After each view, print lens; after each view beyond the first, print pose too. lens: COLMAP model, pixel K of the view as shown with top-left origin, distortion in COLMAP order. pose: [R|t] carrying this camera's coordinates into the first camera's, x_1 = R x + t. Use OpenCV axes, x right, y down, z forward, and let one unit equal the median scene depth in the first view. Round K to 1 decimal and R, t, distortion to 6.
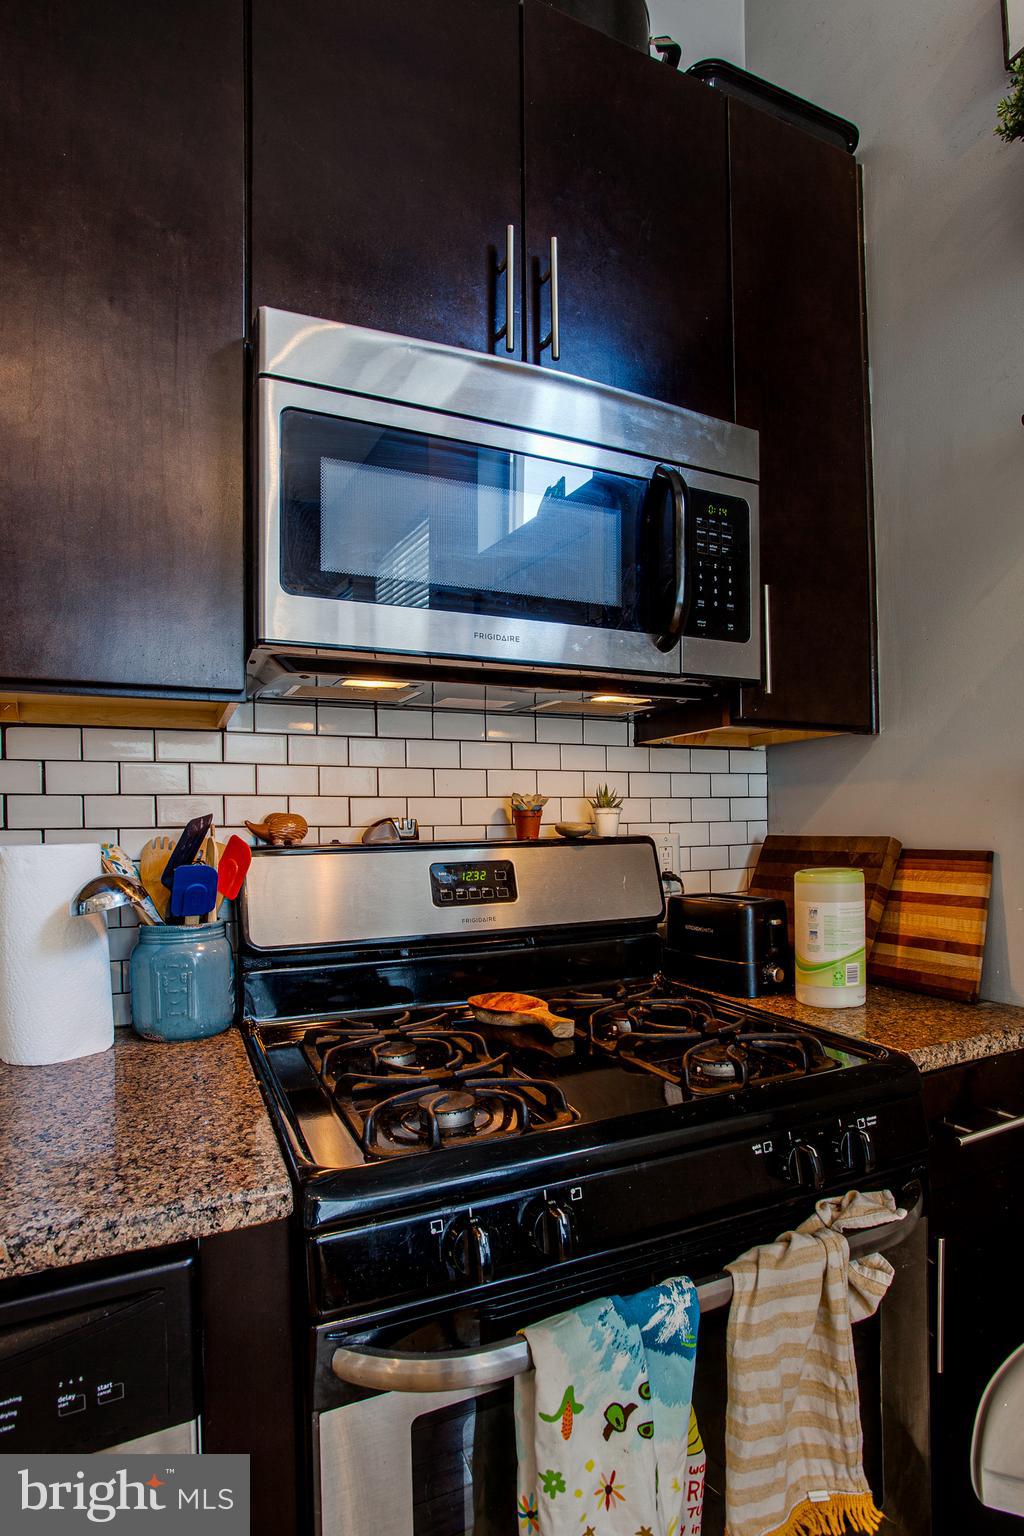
lens RADIAL K [[784.6, 0, 515.3], [0, 784.6, 834.4], [0, 0, 1]] dist [-0.087401, 0.049238]
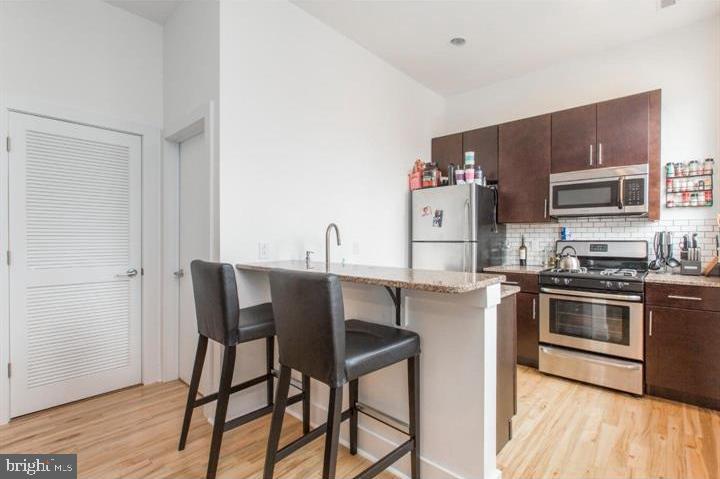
lens RADIAL K [[343.8, 0, 360.0], [0, 343.8, 239.5], [0, 0, 1]] dist [-0.001902, -0.000117]
pose [[0.398966, 0.032516, -0.916389, 1.703507], [-0.019976, 0.999442, 0.026766, -0.033638], [0.916748, 0.007627, 0.399393, -1.744692]]
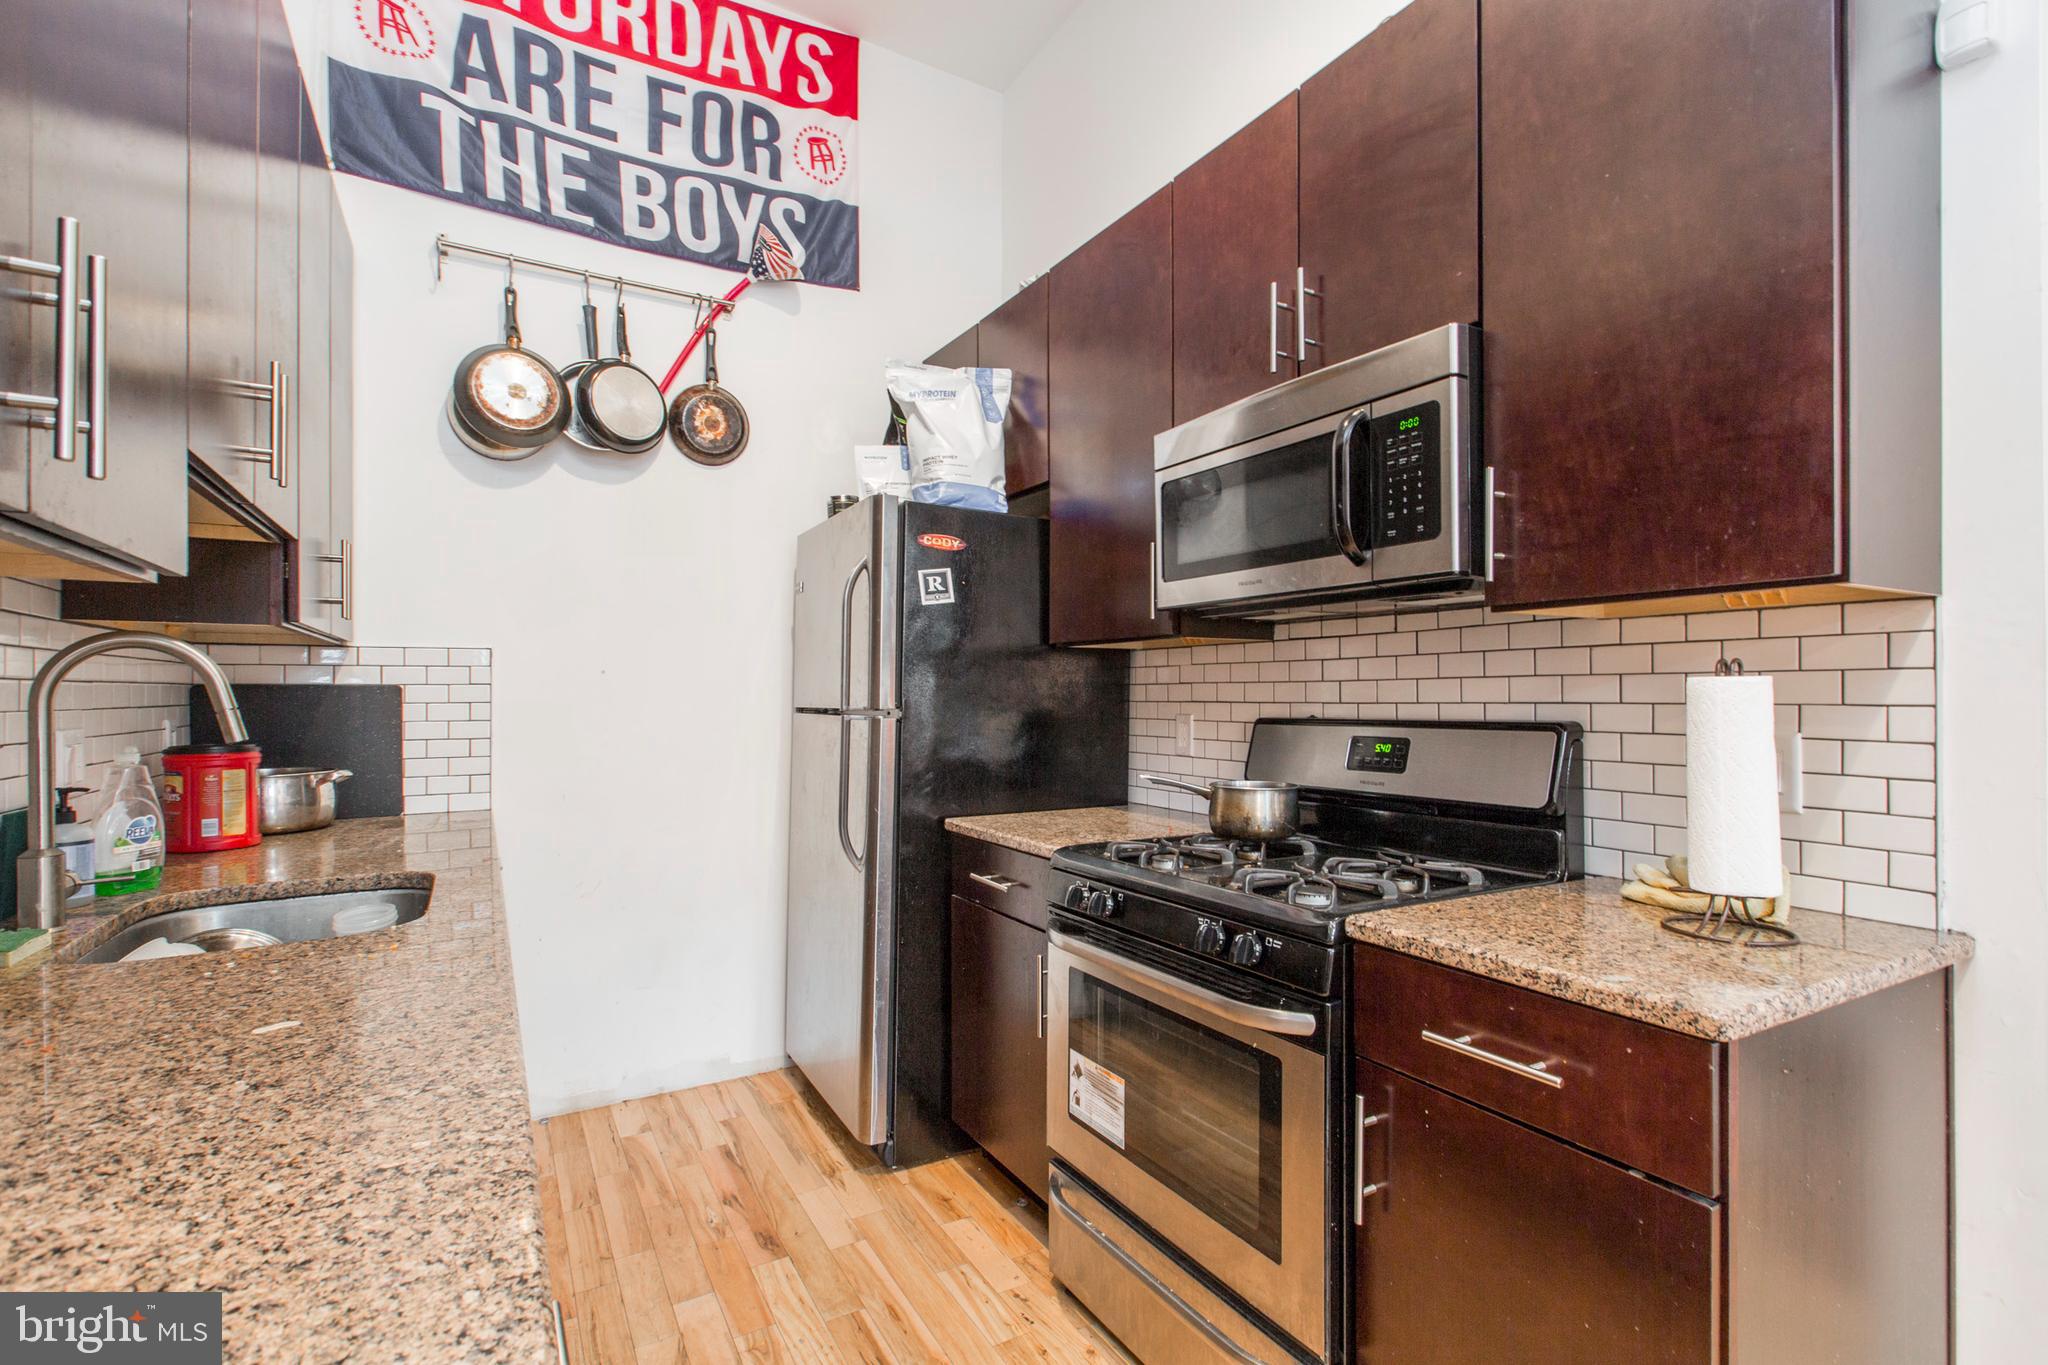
lens RADIAL K [[931.1, 0, 1024.0], [0, 931.1, 682.5], [0, 0, 1]] dist [0.000155, 0.000002]
pose [[0.108663, -0.003292, -0.994073, 1.487335], [-0.019314, 0.999799, -0.005422, -0.035290], [0.993891, 0.019789, 0.108578, 0.315228]]
